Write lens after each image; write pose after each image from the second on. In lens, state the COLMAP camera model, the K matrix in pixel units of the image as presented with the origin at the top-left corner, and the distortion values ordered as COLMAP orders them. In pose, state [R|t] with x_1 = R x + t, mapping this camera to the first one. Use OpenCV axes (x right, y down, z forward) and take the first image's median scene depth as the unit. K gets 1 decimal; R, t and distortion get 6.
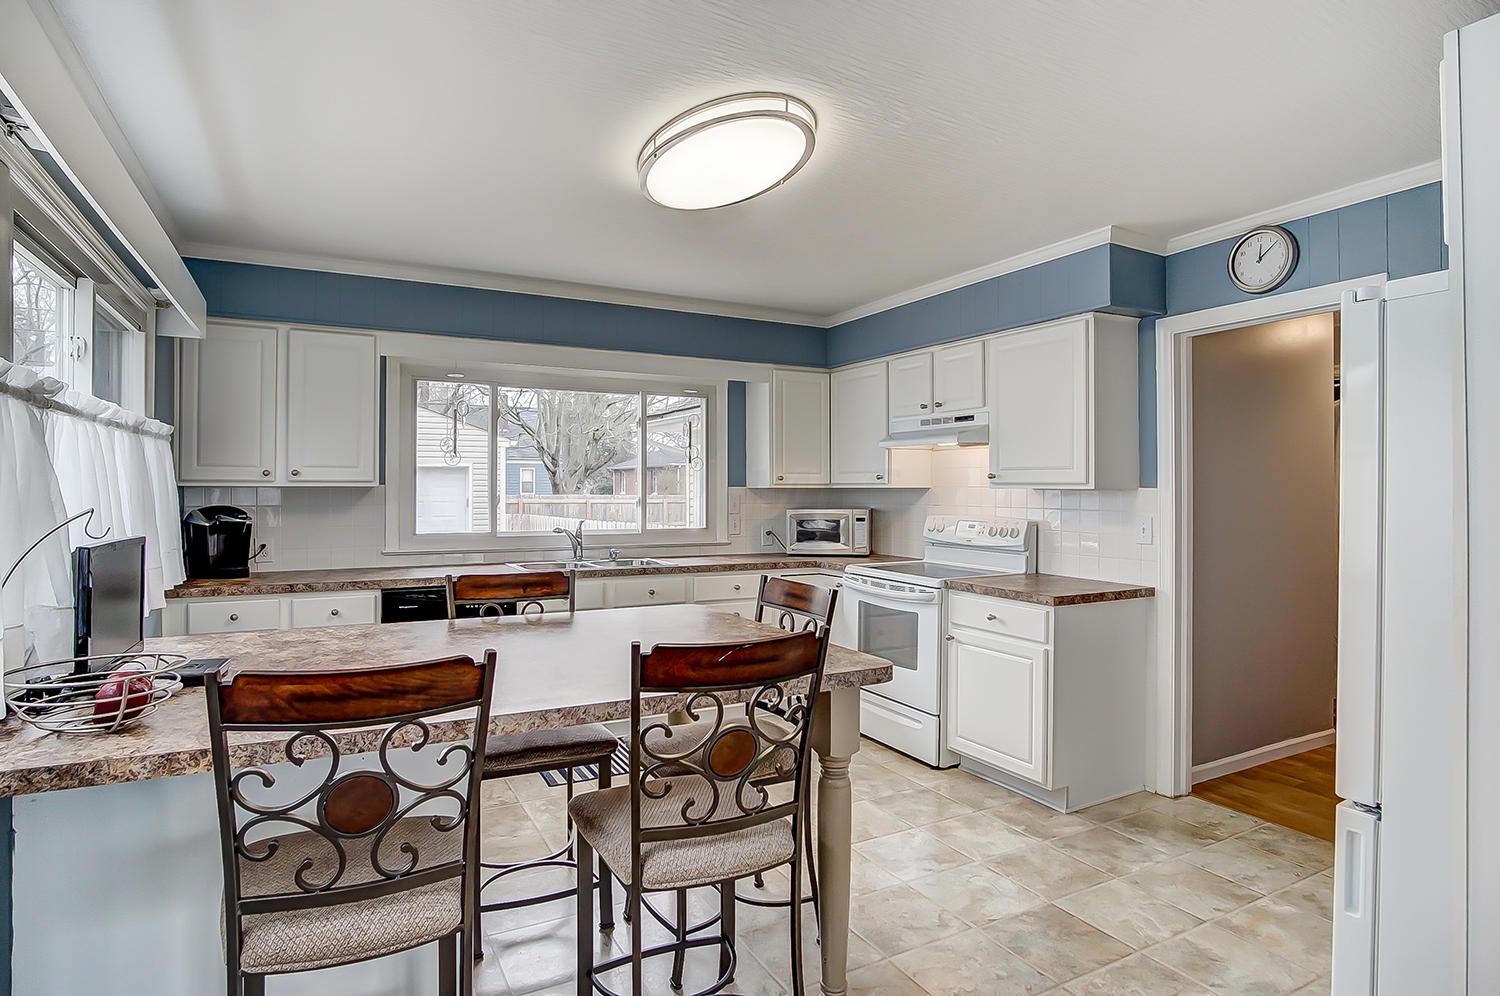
lens RADIAL K [[820.1, 0, 754.1], [0, 820.1, 496.2], [0, 0, 1]] dist [-0.004598, -0.000185]
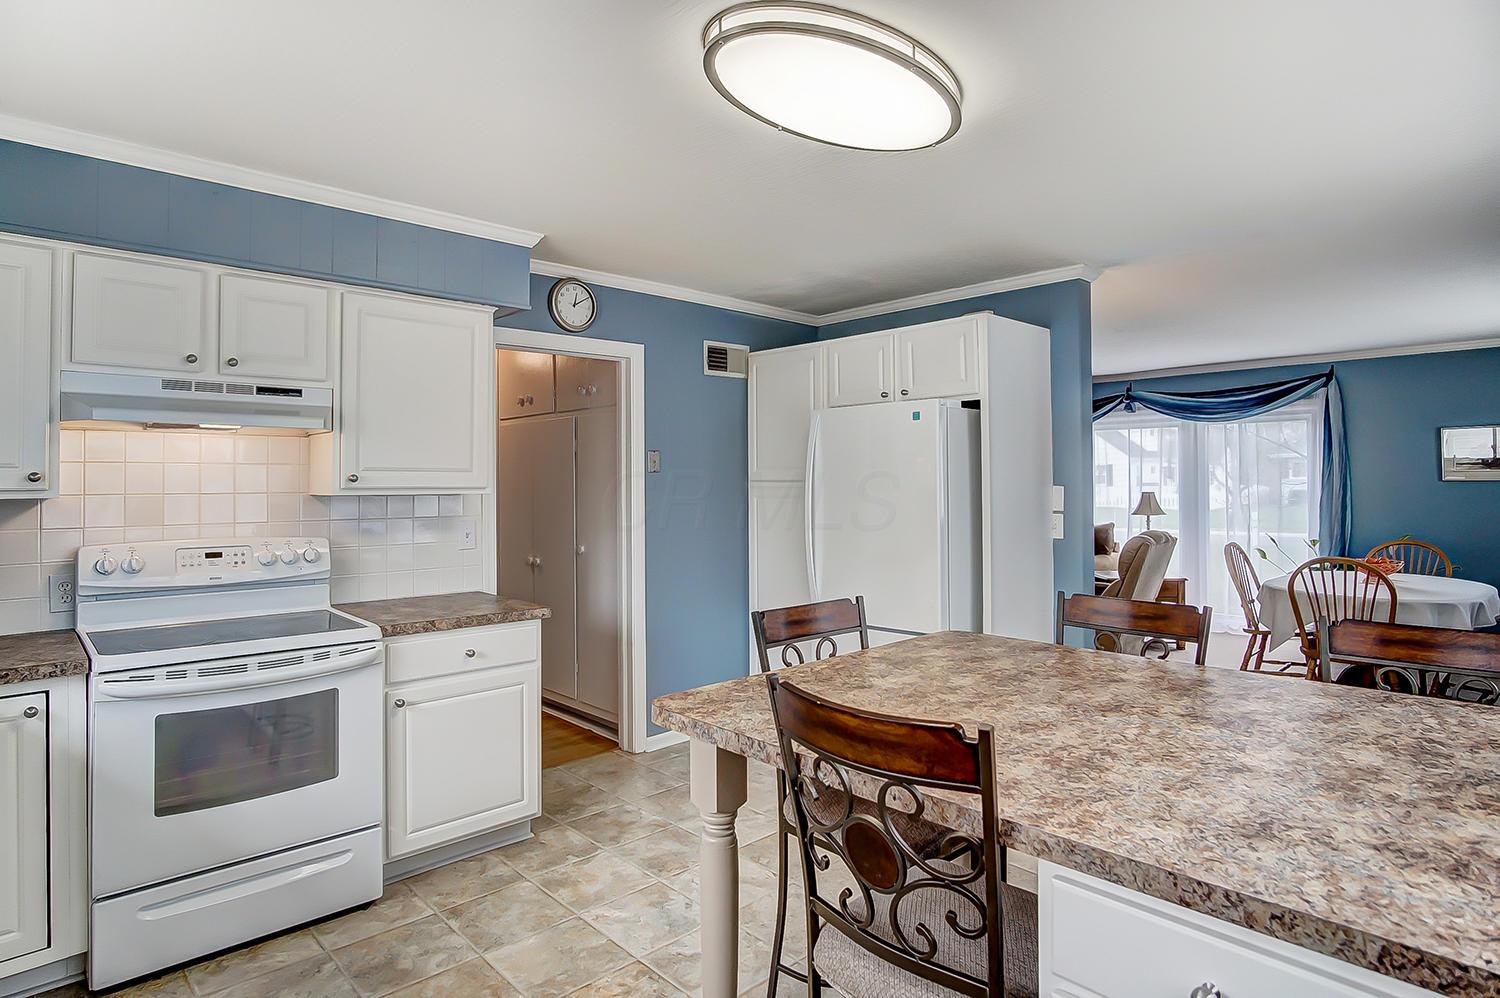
lens RADIAL K [[820.1, 0, 747.5], [0, 820.1, 484.4], [0, 0, 1]] dist [-0.004598, -0.000185]
pose [[-0.252294, 0.000883, 0.967650, -0.564726], [0.013049, 0.999912, 0.002490, -0.018550], [-0.967563, 0.013255, -0.252284, 0.932569]]
